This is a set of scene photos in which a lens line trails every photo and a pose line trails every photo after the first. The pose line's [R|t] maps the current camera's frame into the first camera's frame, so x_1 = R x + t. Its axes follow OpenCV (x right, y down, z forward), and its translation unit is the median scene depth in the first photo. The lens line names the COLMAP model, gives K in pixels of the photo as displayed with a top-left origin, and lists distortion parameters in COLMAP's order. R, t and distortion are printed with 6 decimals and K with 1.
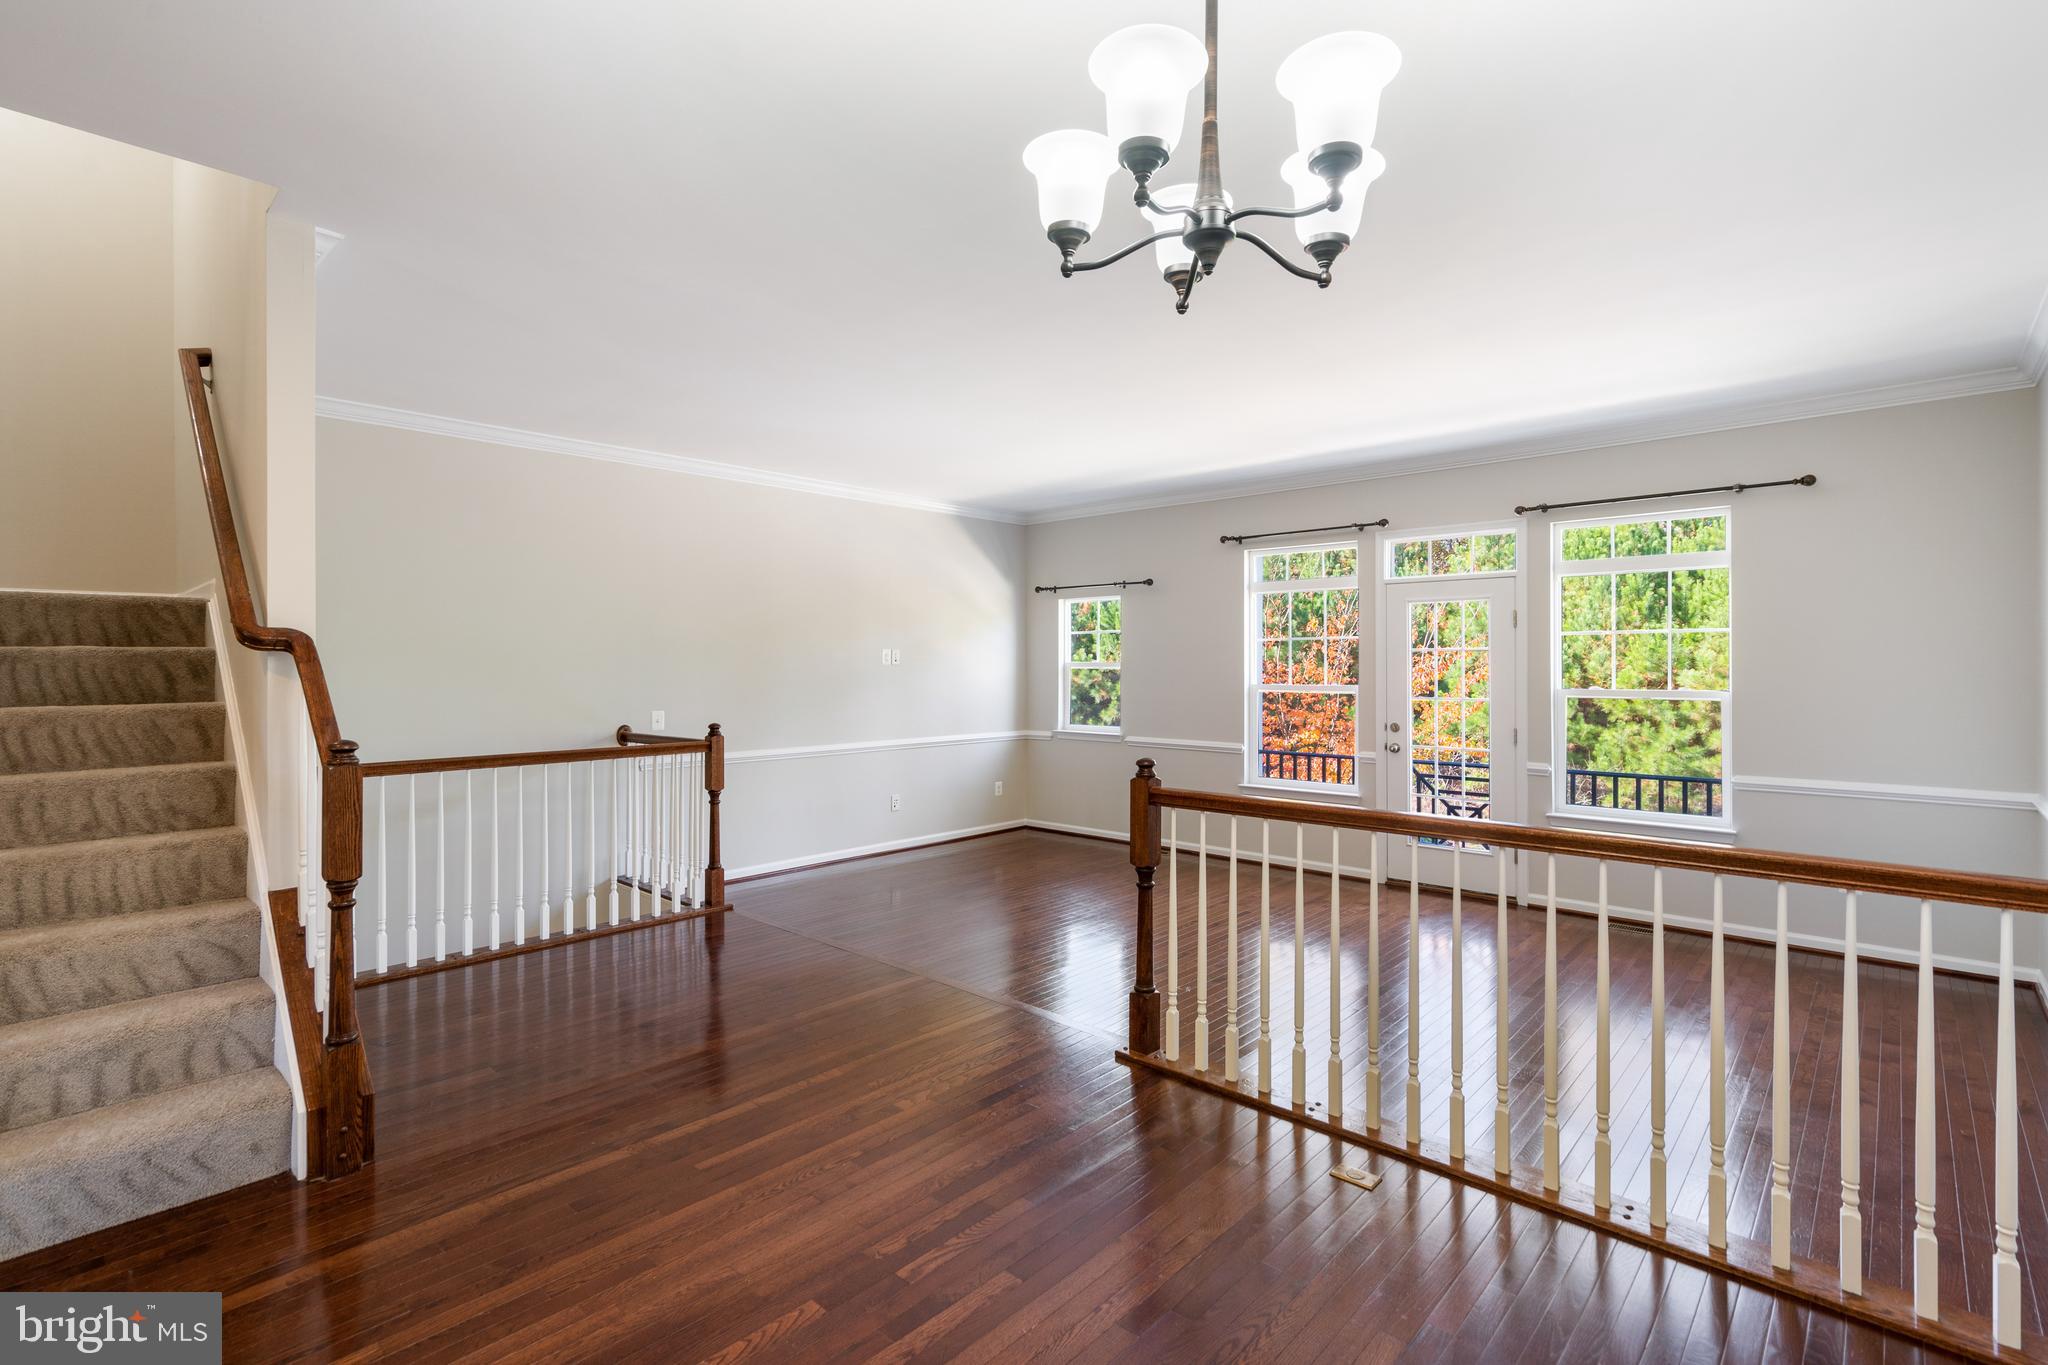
lens RADIAL K [[941.2, 0, 1014.4], [0, 941.2, 661.8], [0, 0, 1]] dist [-0.002150, 0.000224]
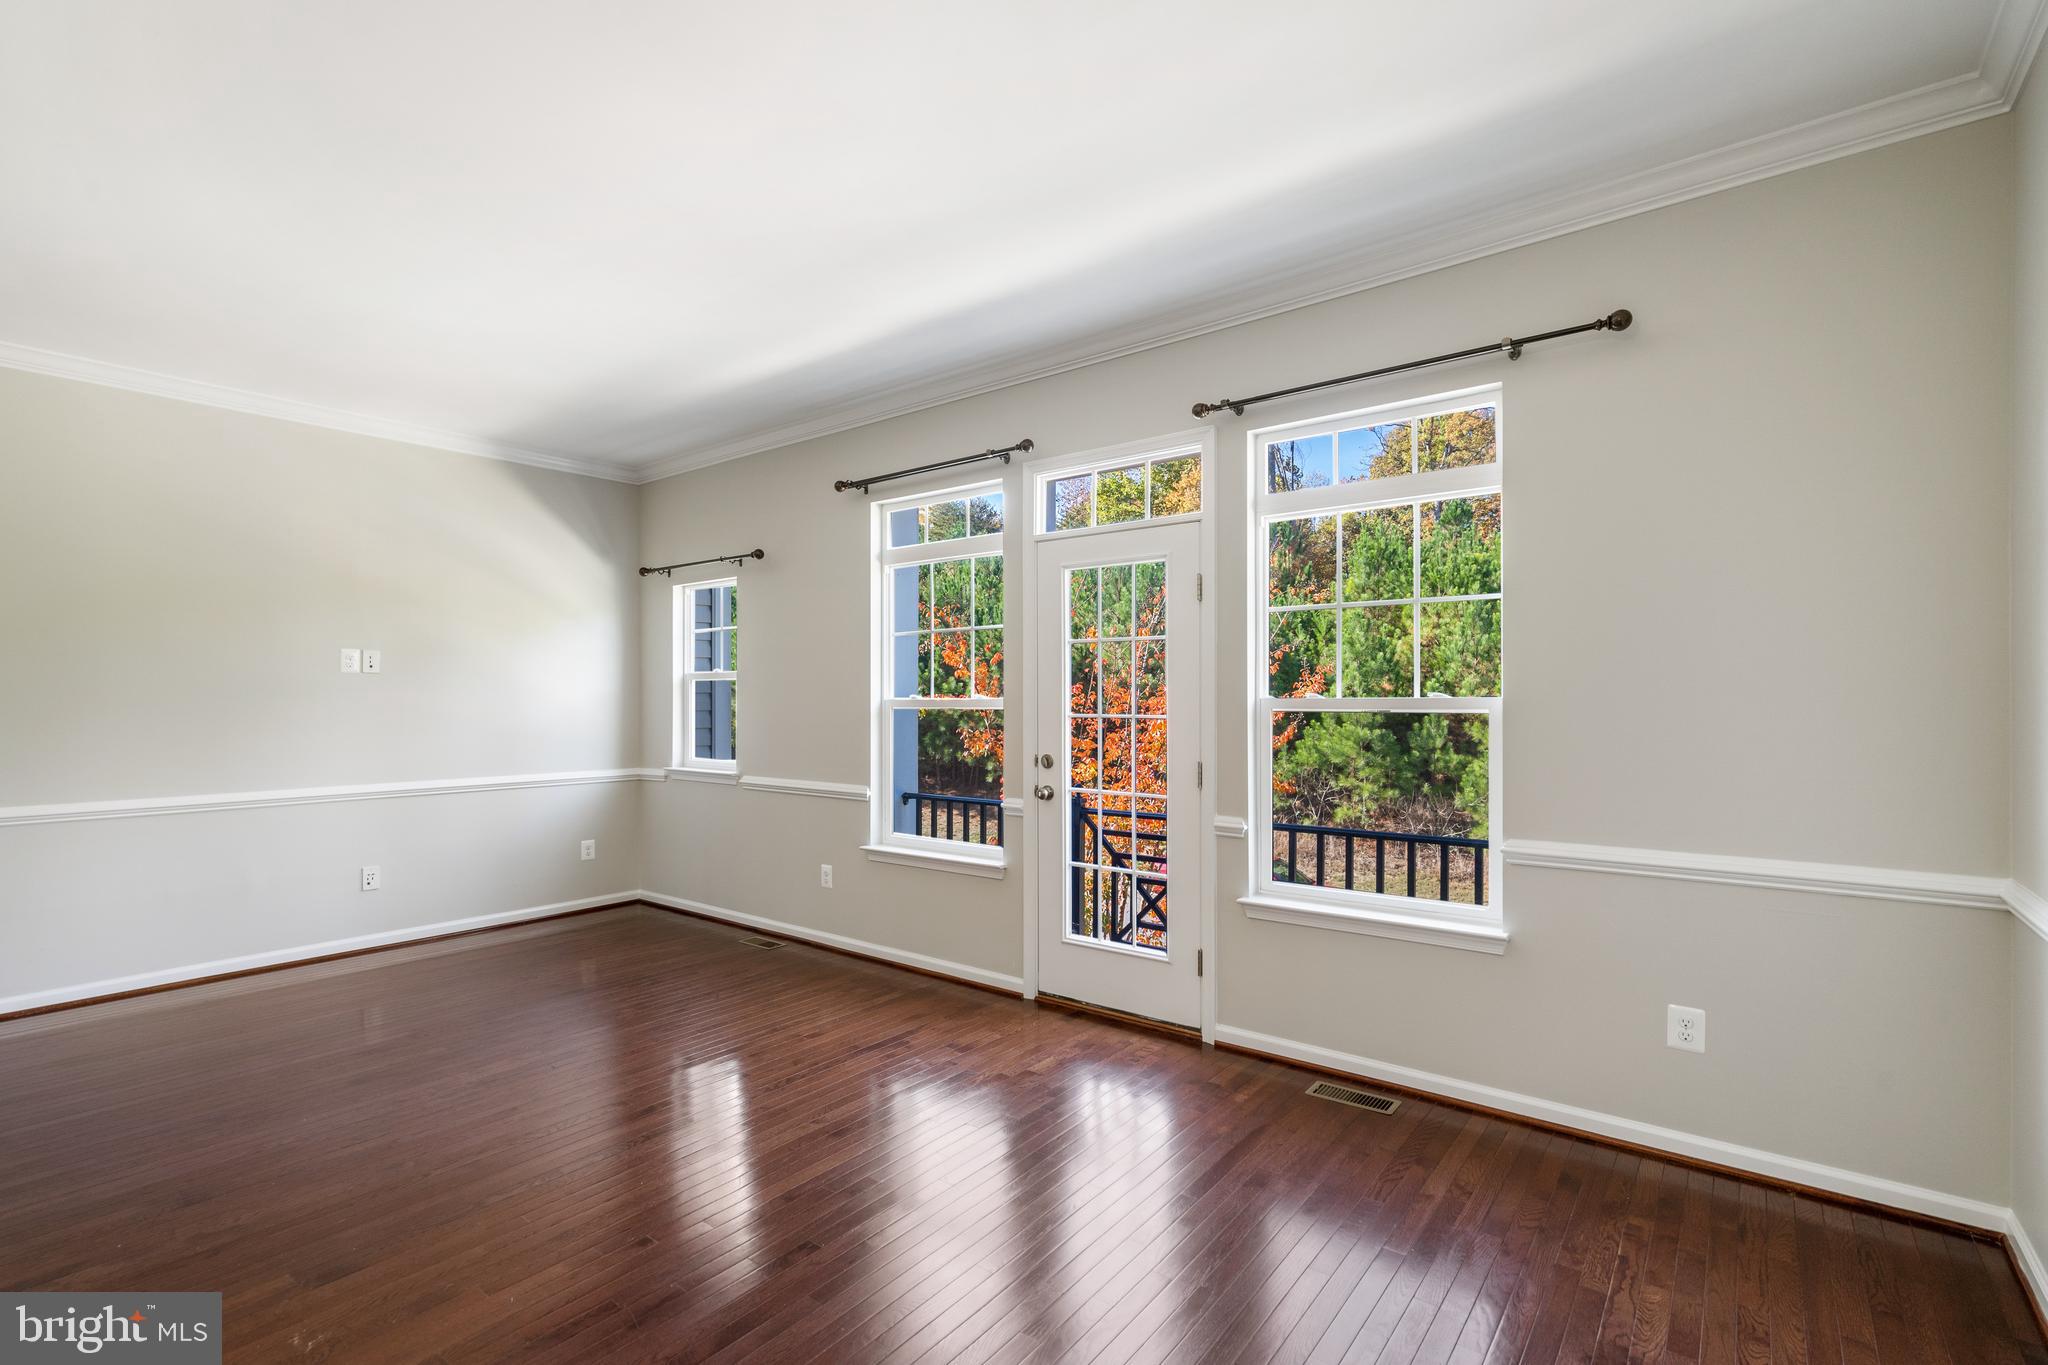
lens RADIAL K [[929.2, 0, 1023.6], [0, 929.2, 700.7], [0, 0, 1]] dist [-0.019275, 0.009439]
pose [[0.996311, -0.002929, 0.085769, 0.280702], [0.002578, 0.999988, 0.004203, 0.021249], [-0.085780, -0.003967, 0.996306, 0.304824]]
